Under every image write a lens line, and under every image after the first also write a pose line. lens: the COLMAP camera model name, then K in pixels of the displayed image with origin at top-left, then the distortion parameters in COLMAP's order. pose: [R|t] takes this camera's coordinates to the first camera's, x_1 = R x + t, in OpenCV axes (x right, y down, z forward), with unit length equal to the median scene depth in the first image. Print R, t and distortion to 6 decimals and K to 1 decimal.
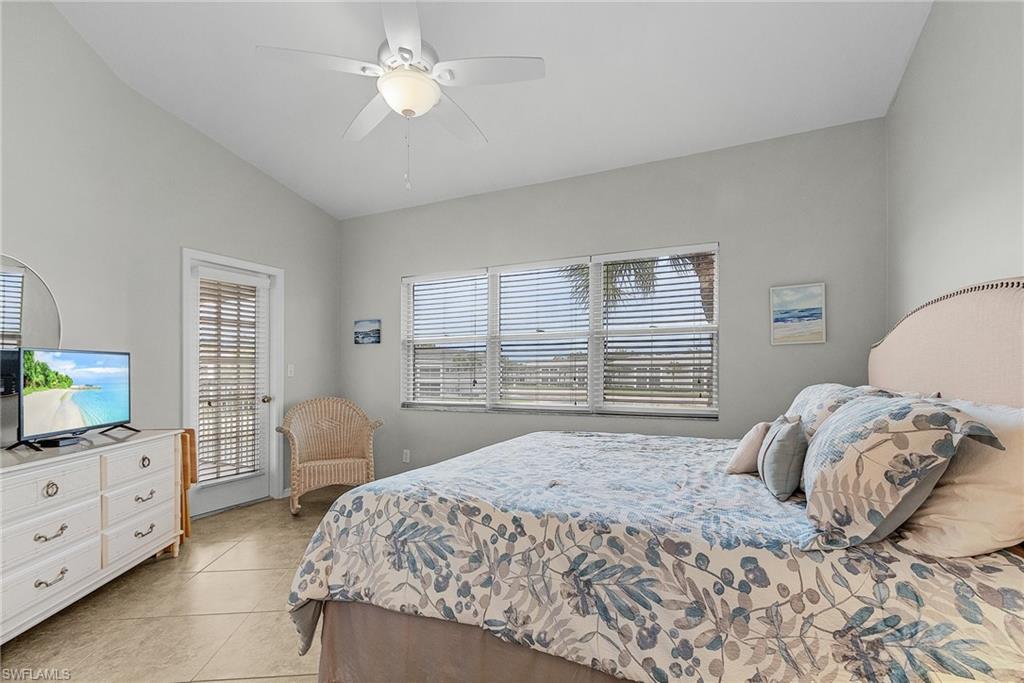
lens RADIAL K [[489.0, 0, 500.0], [0, 489.0, 370.6], [0, 0, 1]] dist [0.002899, -0.002385]
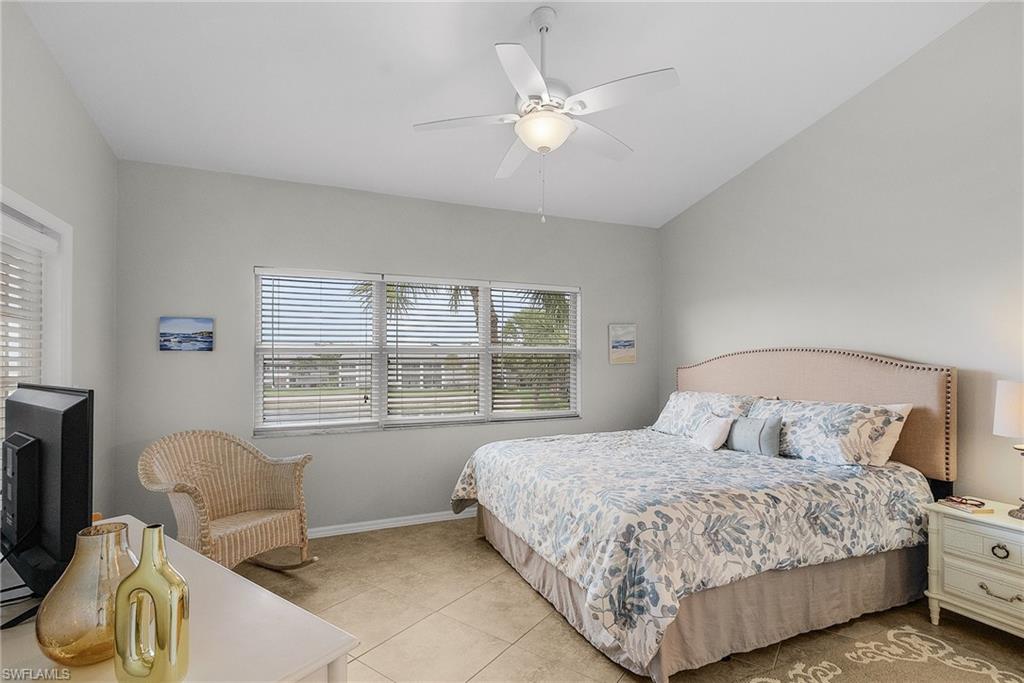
lens RADIAL K [[489.0, 0, 519.7], [0, 489.0, 367.1], [0, 0, 1]] dist [0.002899, -0.002385]
pose [[0.643511, -0.003553, 0.765429, -1.546237], [0.003226, 0.999993, 0.001930, -0.097596], [-0.765430, 0.001227, 0.643518, 0.564373]]
